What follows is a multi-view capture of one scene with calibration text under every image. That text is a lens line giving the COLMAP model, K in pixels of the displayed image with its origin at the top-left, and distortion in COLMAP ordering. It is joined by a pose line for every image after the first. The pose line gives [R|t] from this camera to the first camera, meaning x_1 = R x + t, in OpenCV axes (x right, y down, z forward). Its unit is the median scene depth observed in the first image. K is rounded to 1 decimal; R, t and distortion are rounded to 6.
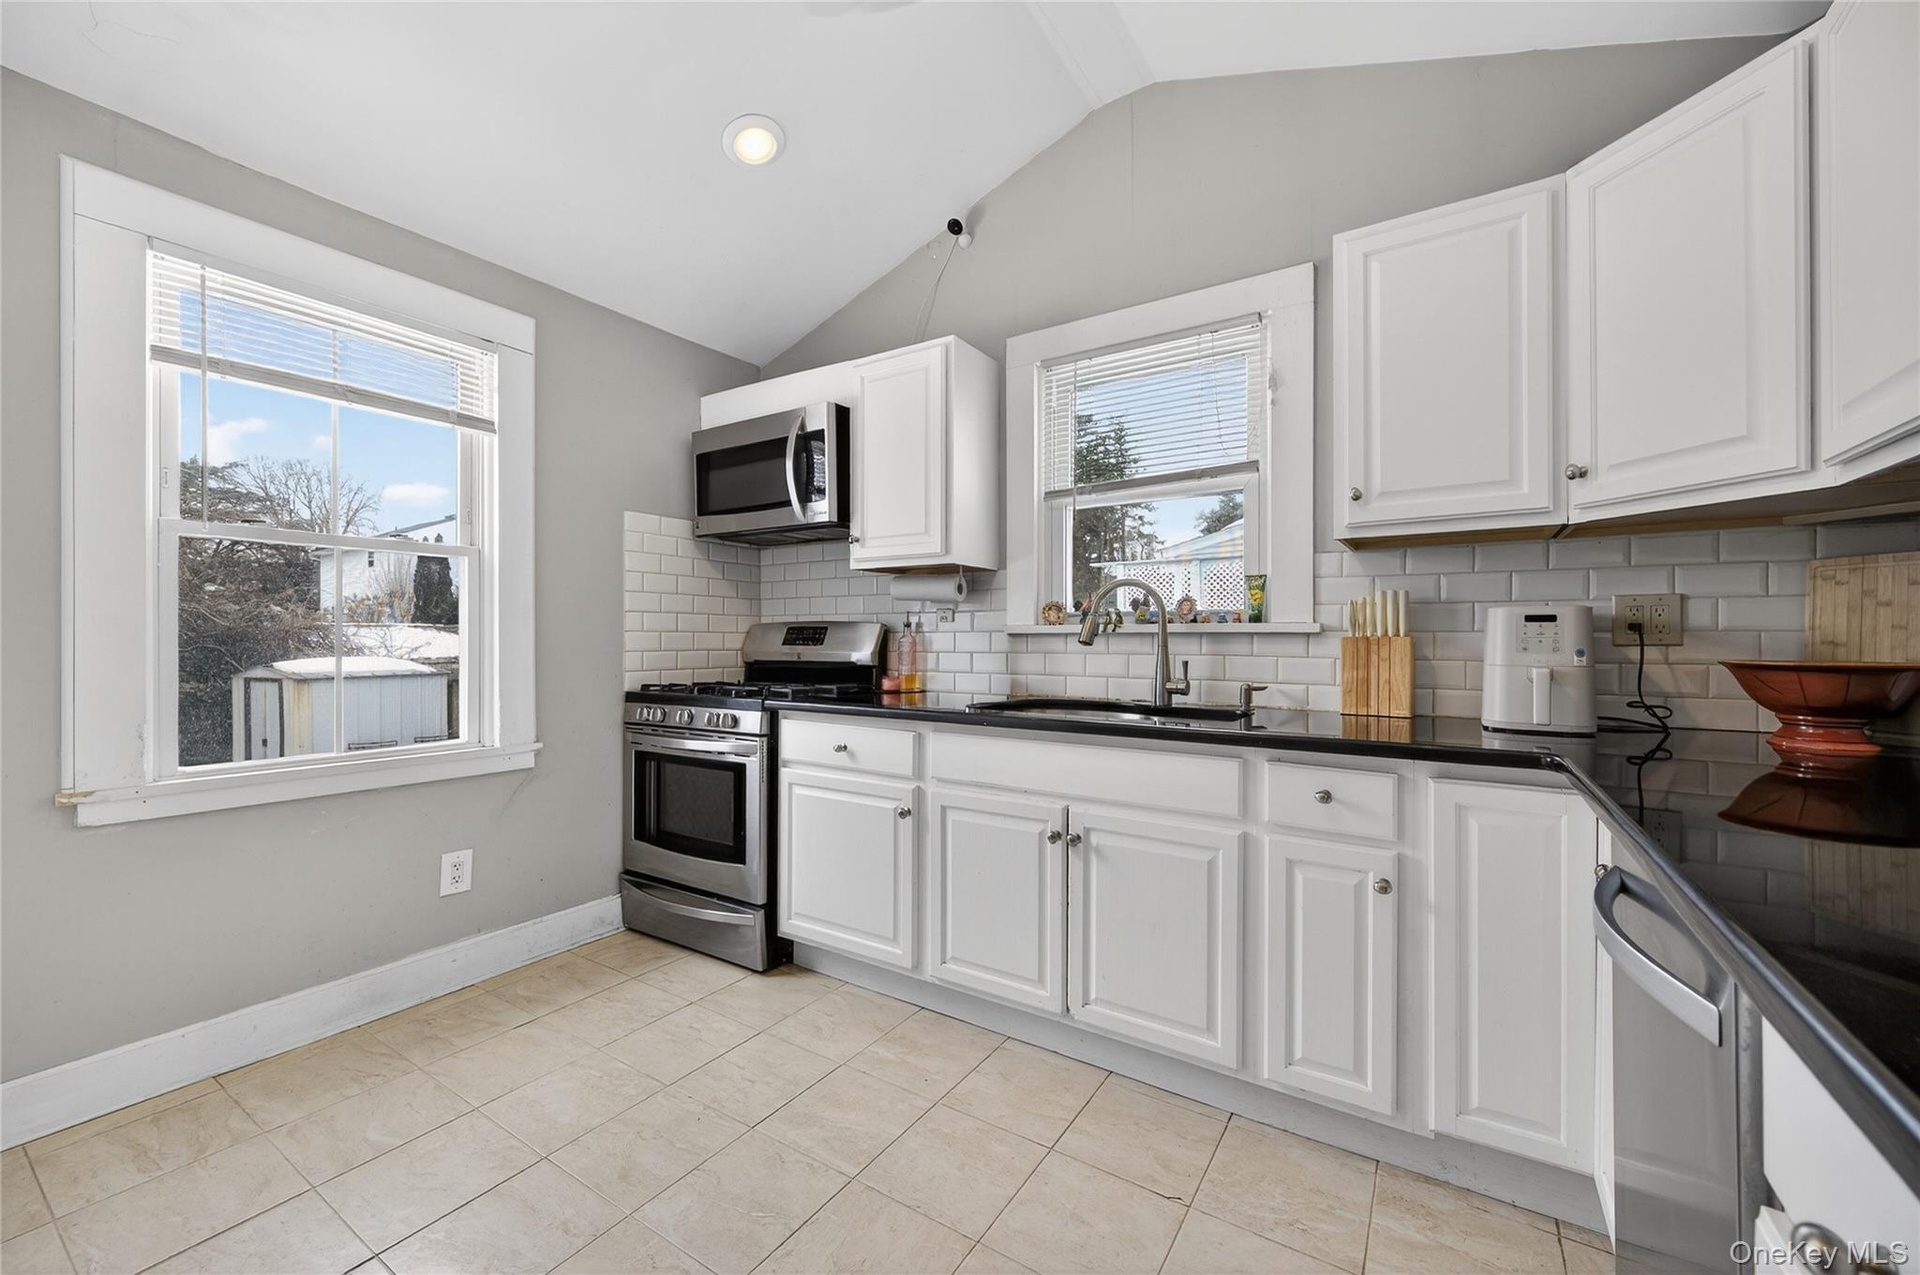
lens RADIAL K [[750.0, 0, 960.0], [0, 750.0, 637.5], [0, 0, 1]] dist [0.001539, -0.000522]
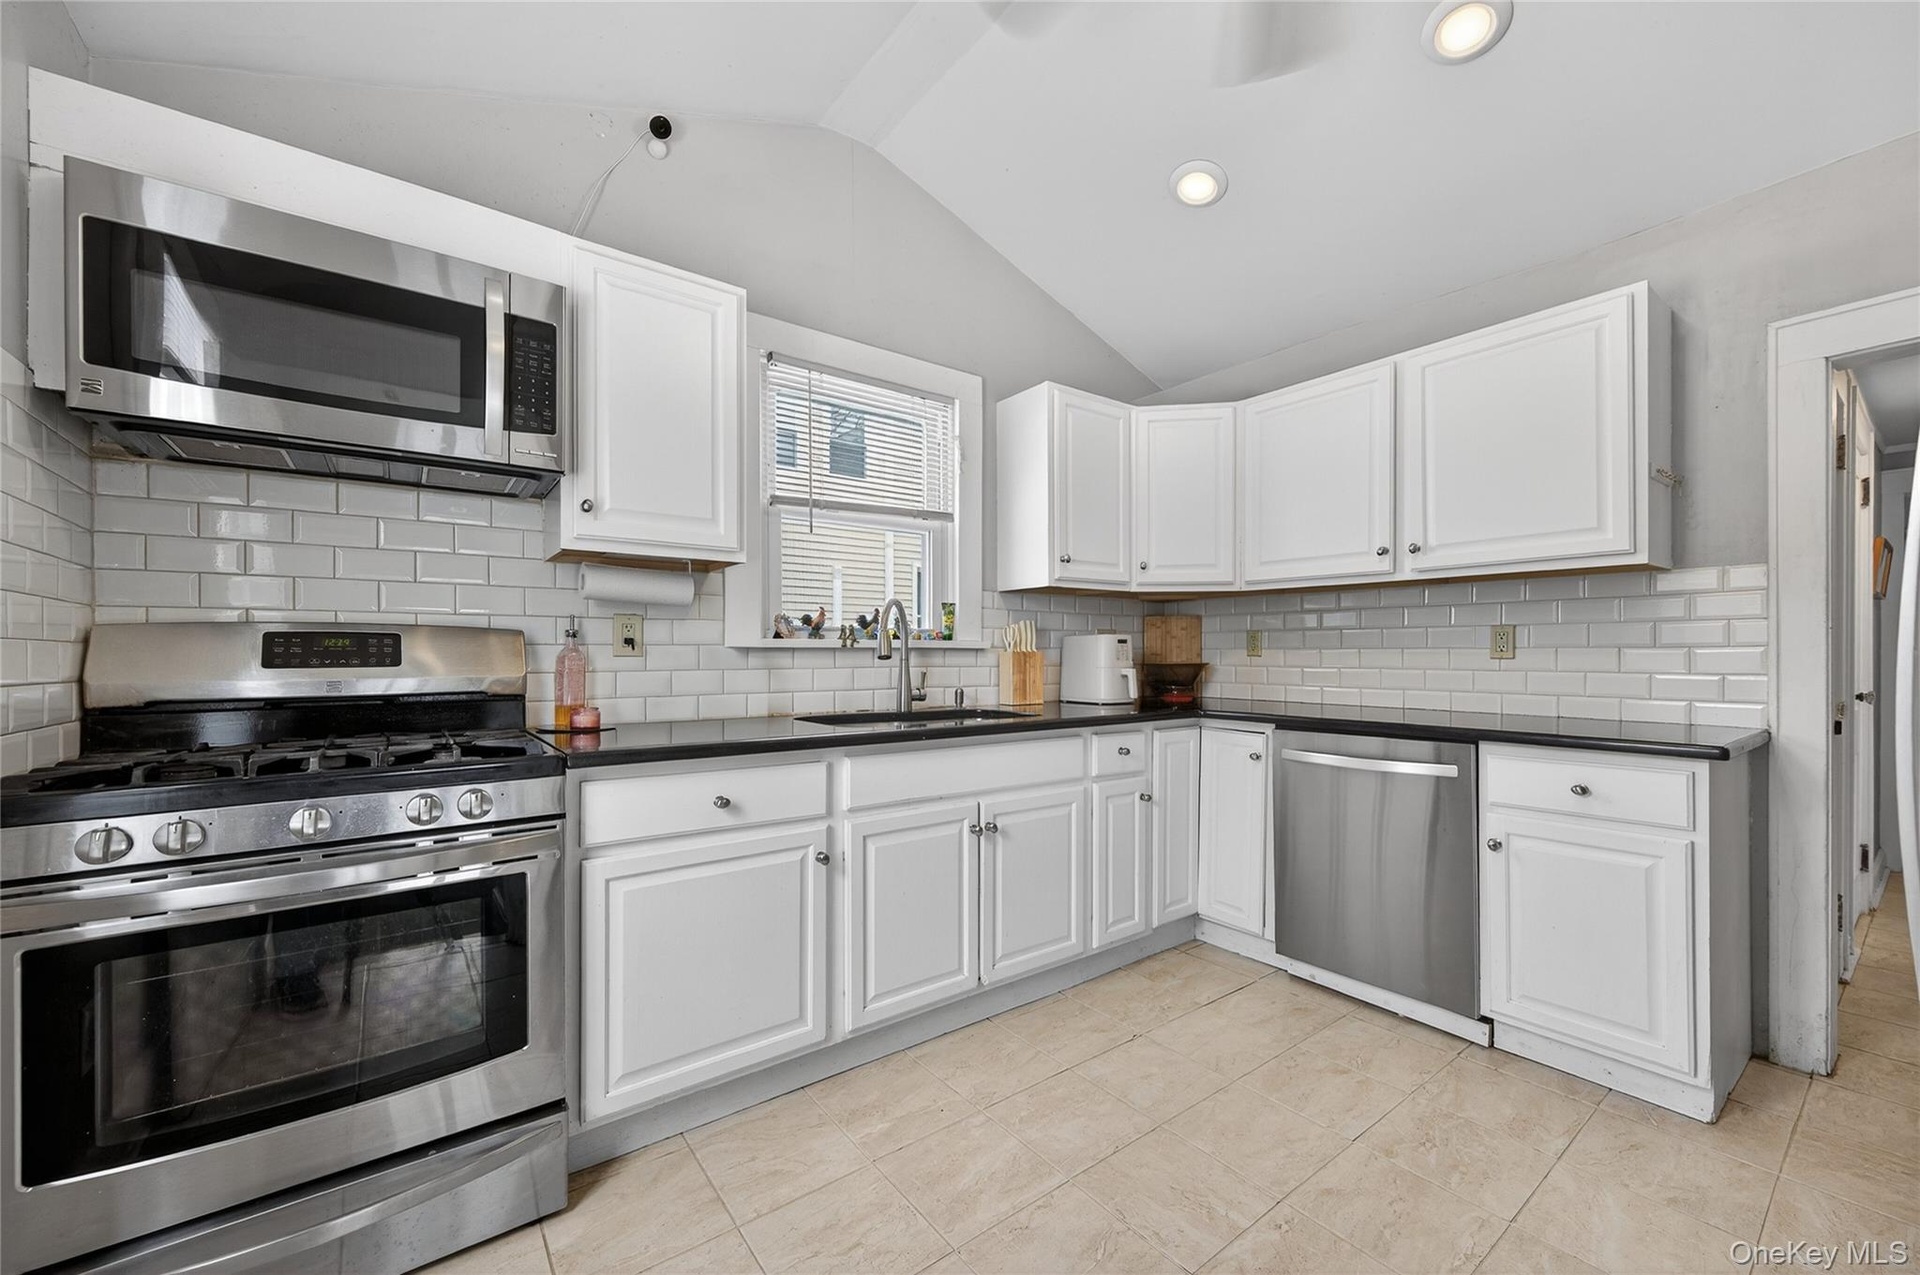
lens RADIAL K [[755.4, 0, 960.2], [0, 755.4, 653.6], [0, 0, 1]] dist [0.001763, 0.000067]
pose [[0.336618, -0.002884, 0.941637, -0.822057], [0.000580, 0.999996, 0.002855, -0.001040], [-0.941641, -0.000415, 0.336618, 0.561075]]
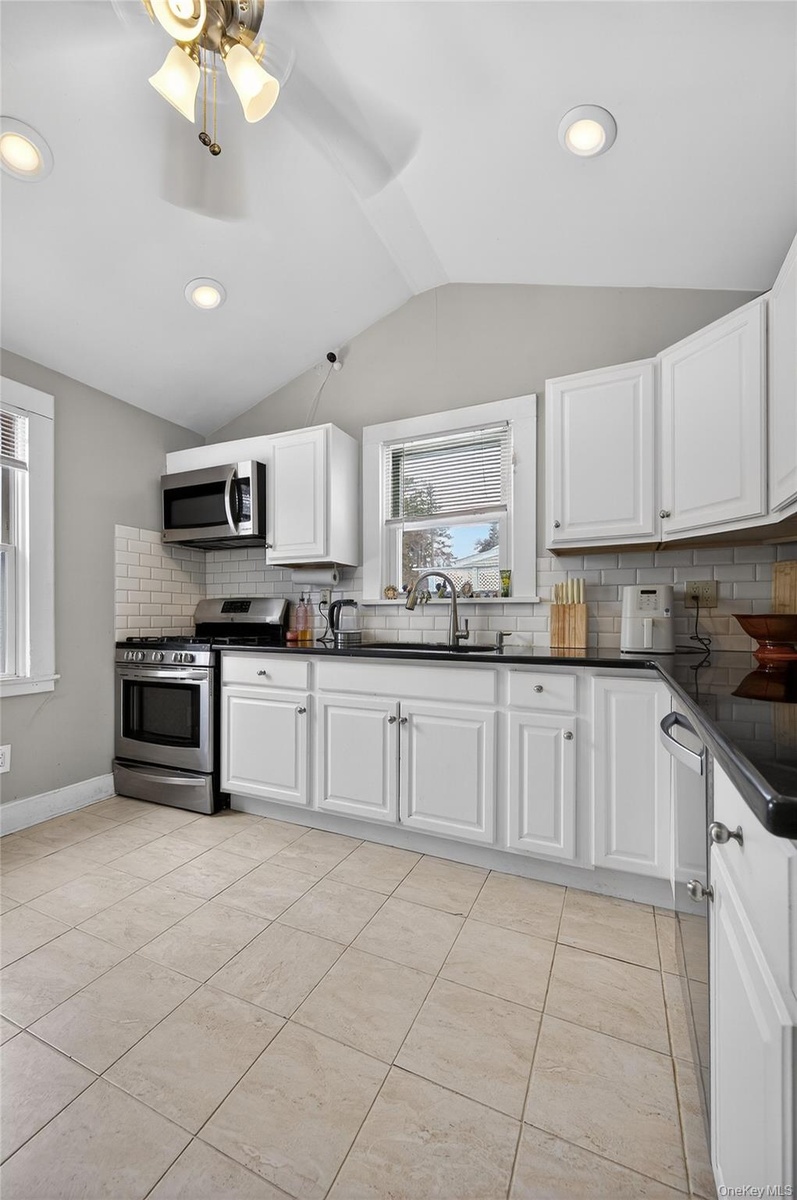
lens RADIAL K [[473.5, 0, 398.1], [0, 473.5, 619.3], [0, 0, 1]] dist [0.004929, -0.000304]
pose [[0.989931, -0.000868, 0.141545, -0.011411], [0.000137, 0.999987, 0.005175, 0.026763], [-0.141547, -0.005103, 0.989918, -0.064173]]
